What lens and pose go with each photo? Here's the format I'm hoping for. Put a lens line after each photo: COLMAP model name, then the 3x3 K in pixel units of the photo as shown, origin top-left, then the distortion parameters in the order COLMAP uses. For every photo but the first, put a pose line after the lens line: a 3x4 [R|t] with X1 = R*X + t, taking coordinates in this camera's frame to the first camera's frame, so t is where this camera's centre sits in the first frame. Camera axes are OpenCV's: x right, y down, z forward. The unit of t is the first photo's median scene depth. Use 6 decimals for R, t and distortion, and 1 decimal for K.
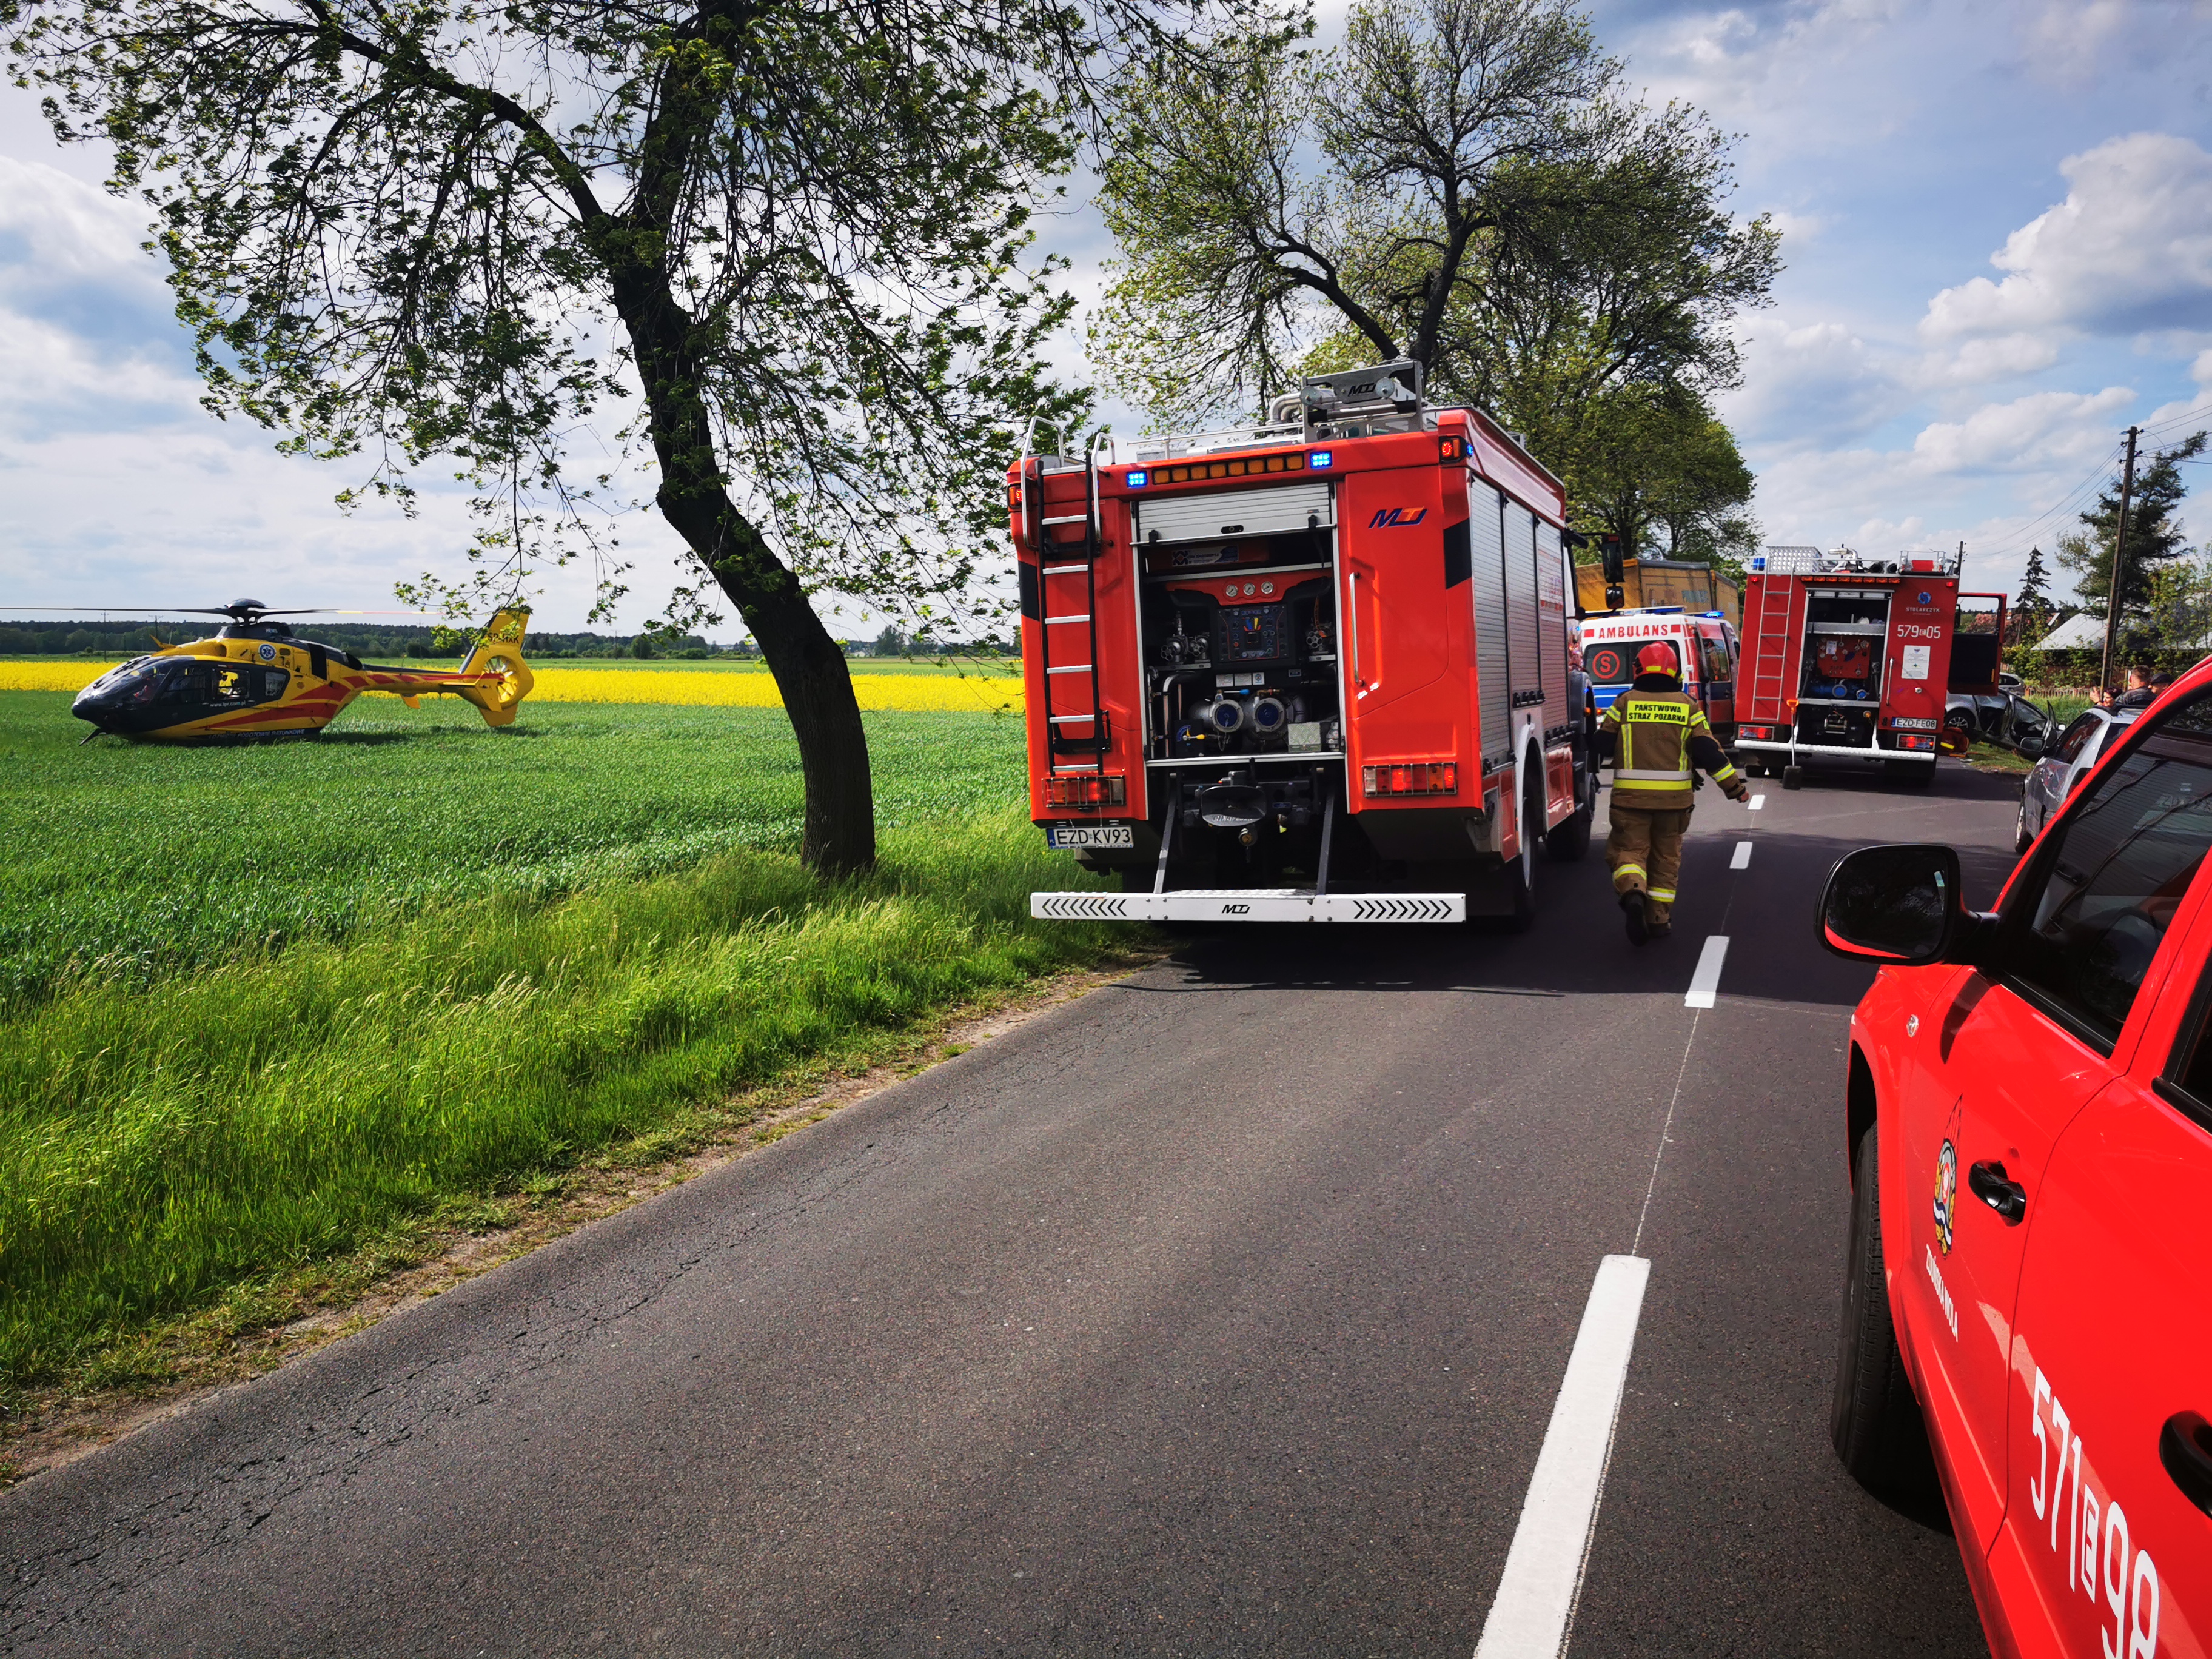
lens RADIAL K [[1769.6, 0, 1105.9], [0, 1769.6, 820.6], [0, 0, 1]] dist [0.095659, -0.131187]
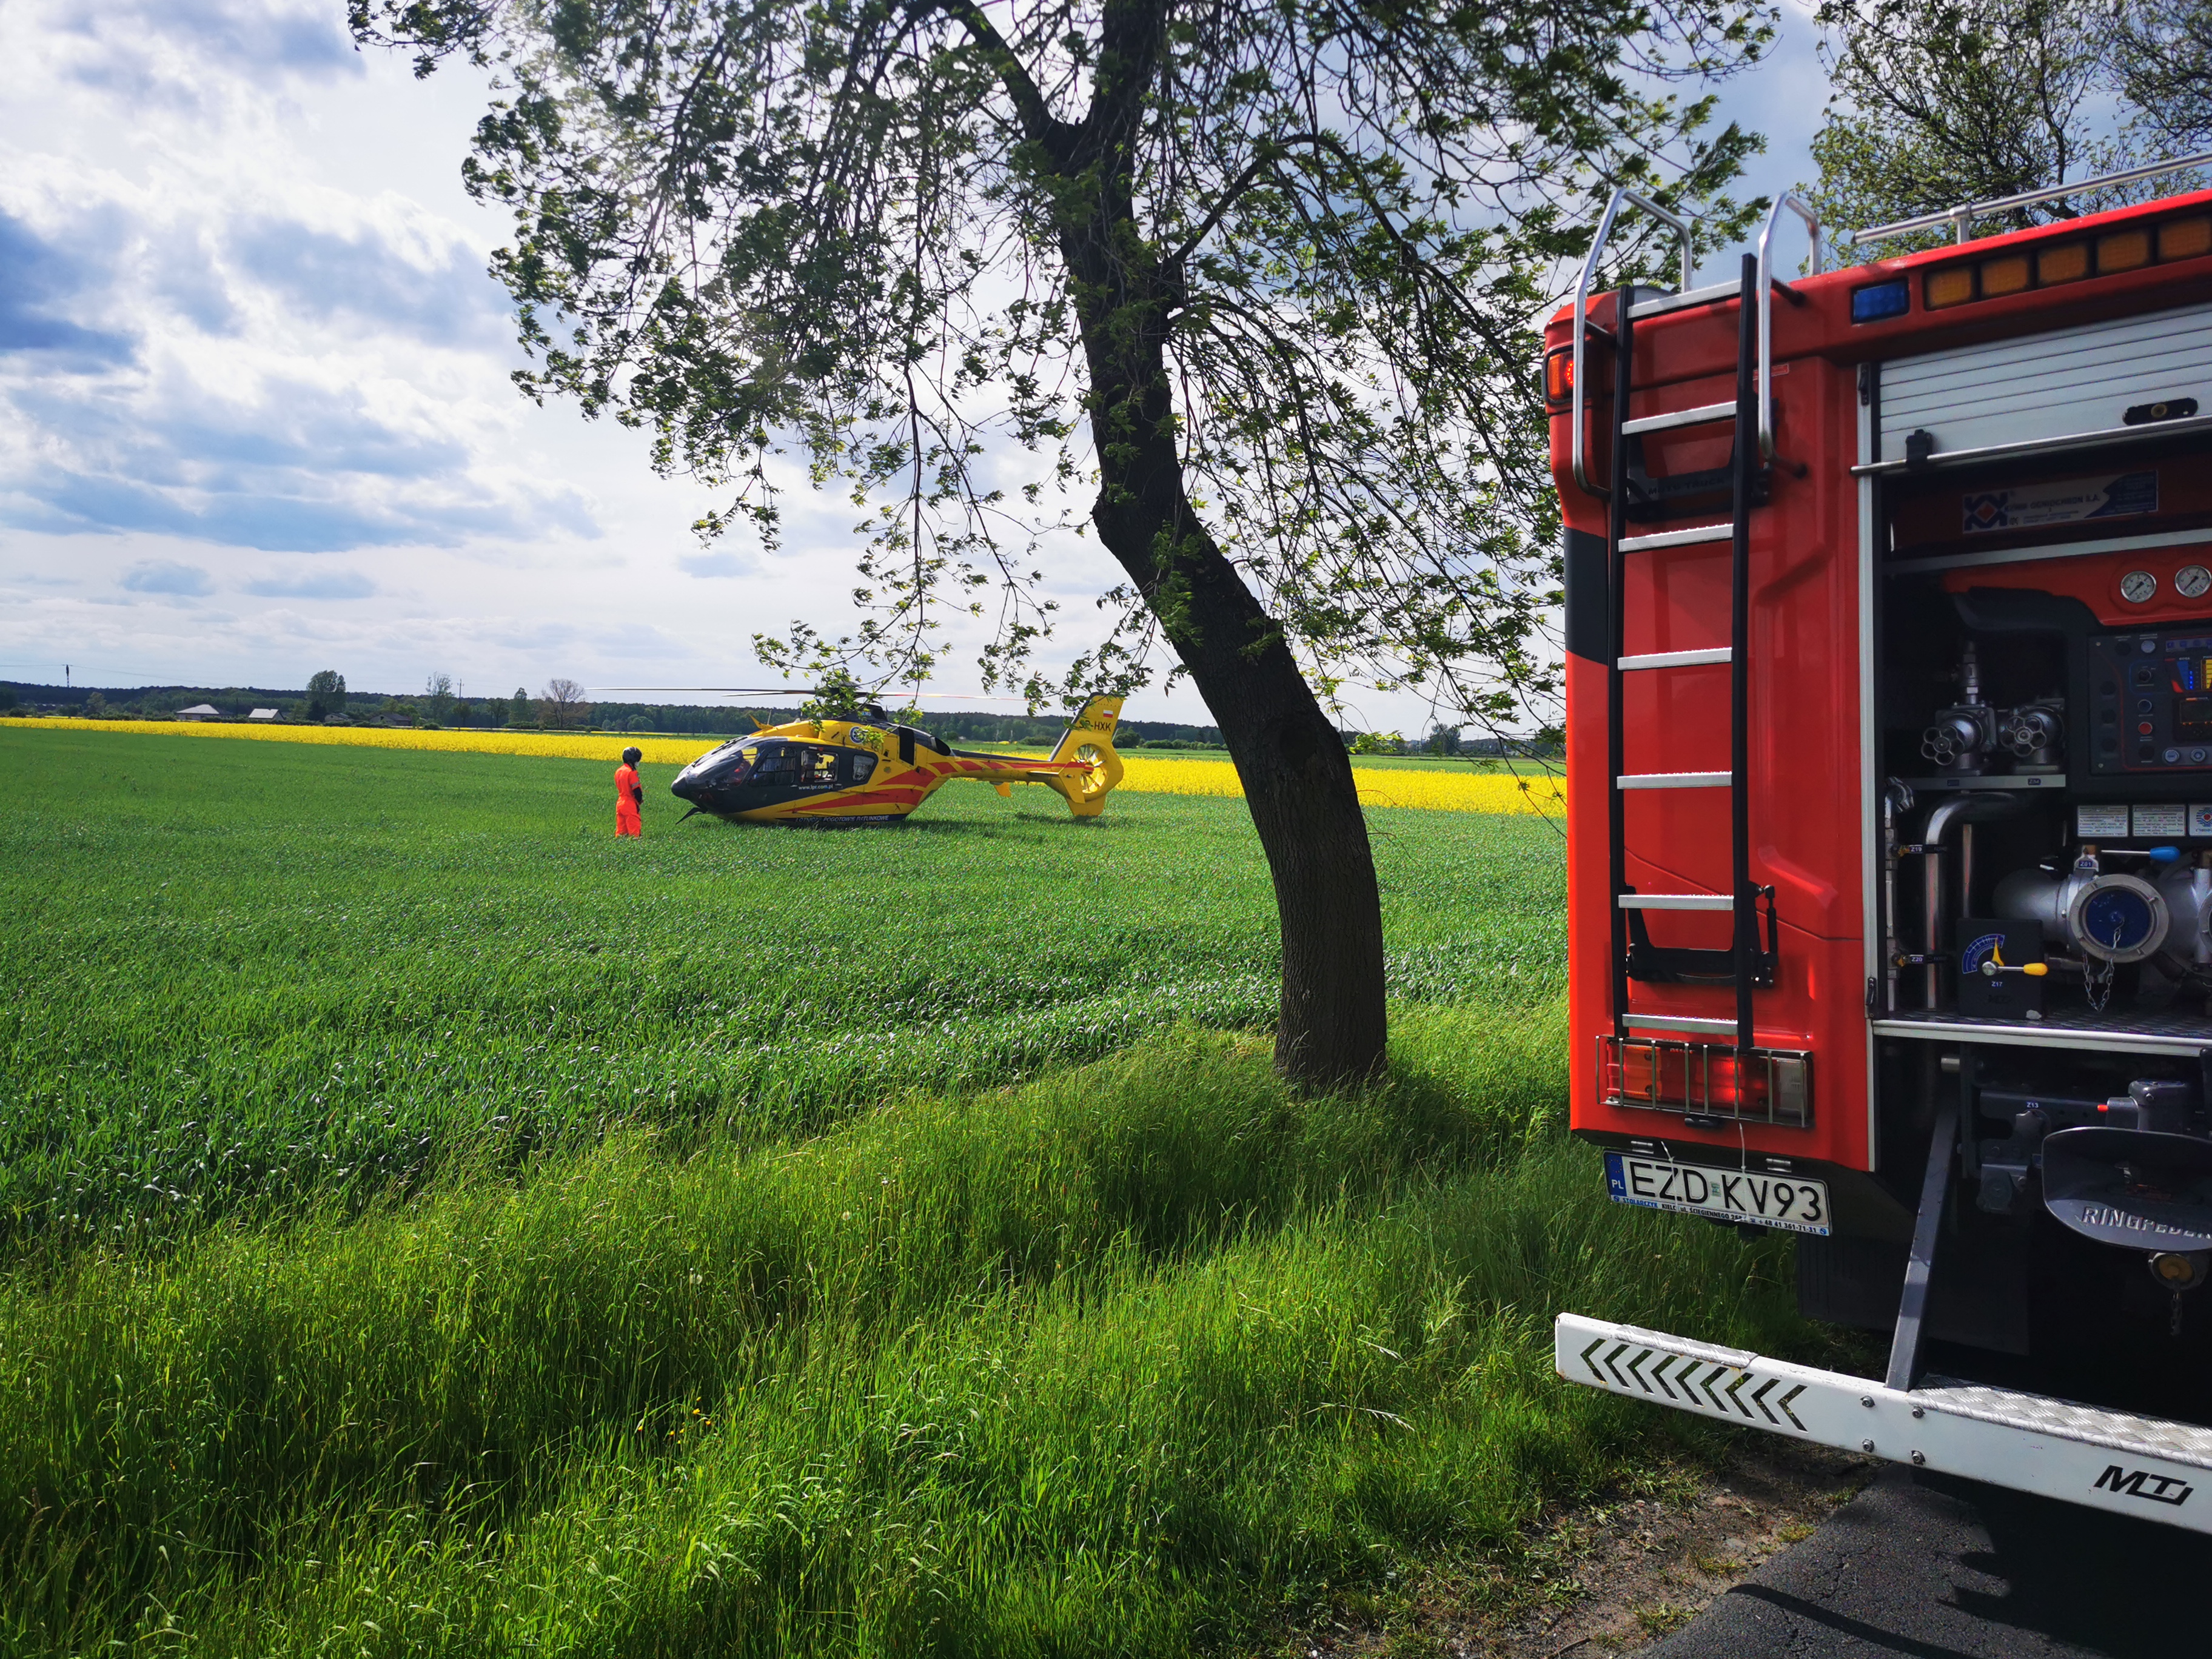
lens RADIAL K [[1769.6, 0, 1105.9], [0, 1769.6, 820.6], [0, 0, 1]] dist [0.095659, -0.131187]
pose [[0.934082, 0.038932, -0.354931, 0.002227], [-0.058120, 0.997359, -0.043558, -0.033233], [0.352298, 0.061316, 0.933877, 0.374778]]
